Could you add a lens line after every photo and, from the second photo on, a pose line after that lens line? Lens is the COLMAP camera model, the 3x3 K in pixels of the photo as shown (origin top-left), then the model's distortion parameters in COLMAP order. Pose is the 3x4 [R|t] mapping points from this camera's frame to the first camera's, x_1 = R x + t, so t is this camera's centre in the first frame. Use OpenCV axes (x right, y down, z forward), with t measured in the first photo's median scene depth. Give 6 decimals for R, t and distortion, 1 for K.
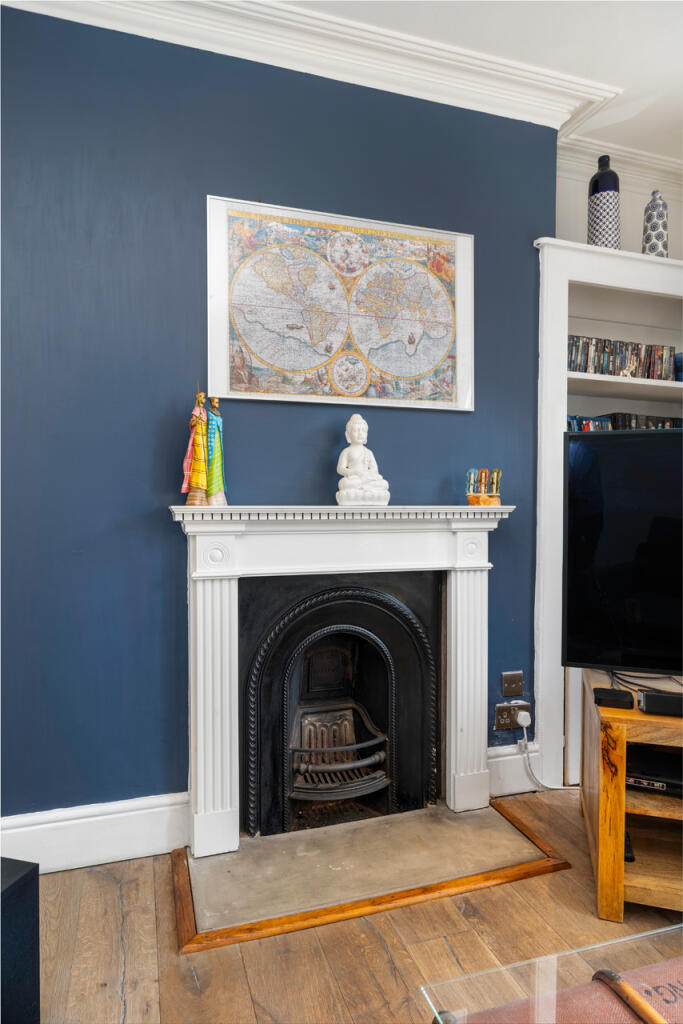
lens RADIAL K [[612.5, 0, 341.5], [0, 612.5, 512.0], [0, 0, 1]] dist [0.000654, 0.000151]
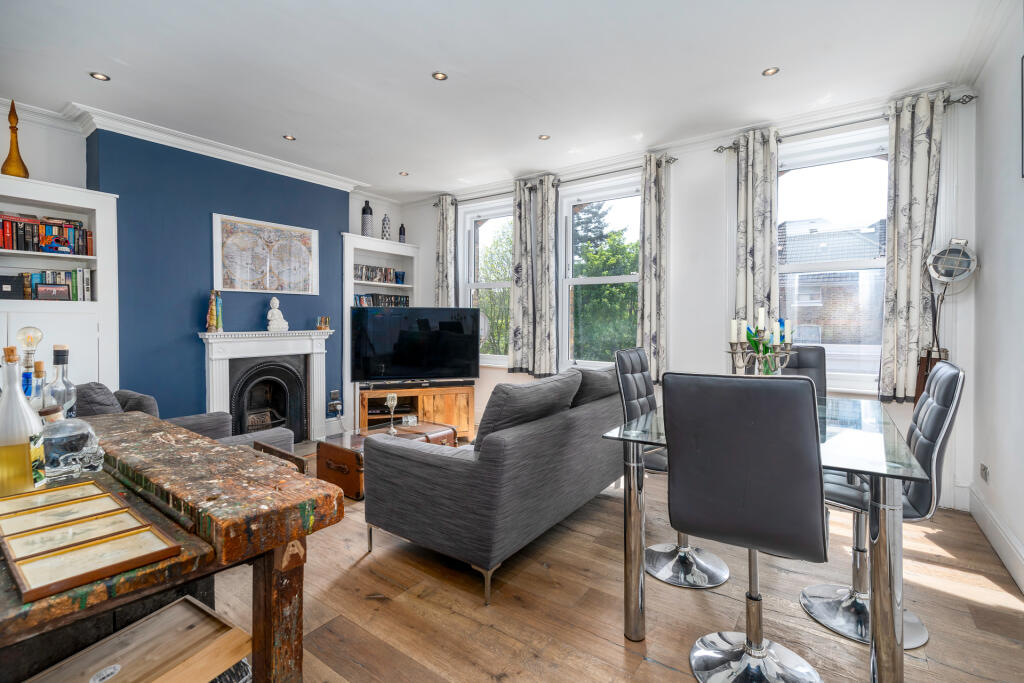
lens RADIAL K [[473.0, 0, 504.6], [0, 473.0, 333.8], [0, 0, 1]] dist [-0.001212, 0.000109]
pose [[0.815514, -0.016249, 0.578509, -0.341111], [-0.000270, 0.999595, 0.028457, -0.055128], [-0.578737, -0.023363, 0.815179, -1.232172]]
